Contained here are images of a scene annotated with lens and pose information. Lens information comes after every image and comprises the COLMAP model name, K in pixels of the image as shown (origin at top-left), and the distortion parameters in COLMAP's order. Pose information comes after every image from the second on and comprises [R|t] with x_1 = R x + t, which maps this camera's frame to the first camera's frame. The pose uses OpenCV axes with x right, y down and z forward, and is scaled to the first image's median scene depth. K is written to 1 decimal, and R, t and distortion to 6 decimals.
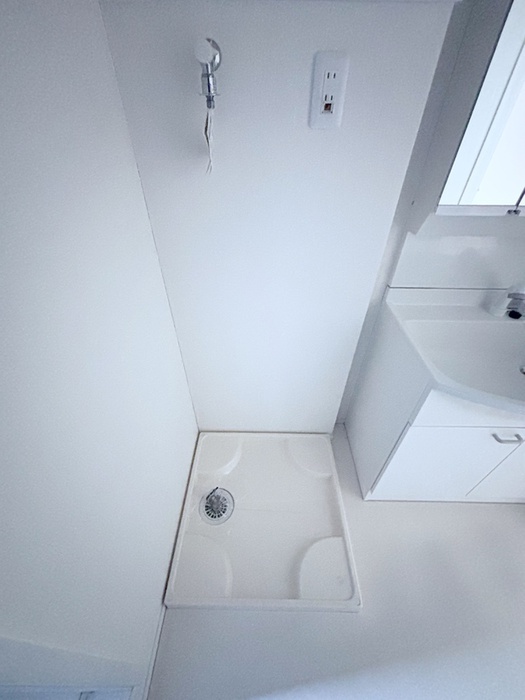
lens RADIAL K [[281.6, 0, 262.5], [0, 281.6, 350.0], [0, 0, 1]] dist [0.000179, -0.000012]
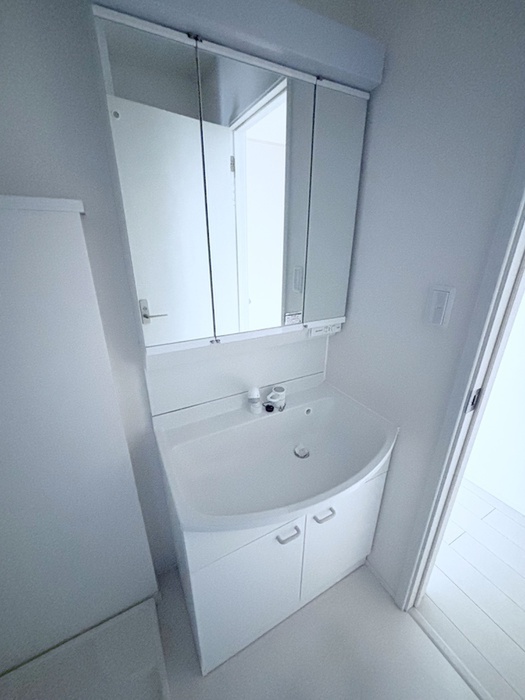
lens RADIAL K [[281.6, 0, 262.5], [0, 281.6, 350.0], [0, 0, 1]] dist [0.000179, -0.000012]
pose [[0.874622, -0.180117, 0.450104, 0.390278], [0.314657, 0.917204, -0.244393, -0.072905], [-0.368818, 0.355380, 0.858882, -0.072606]]
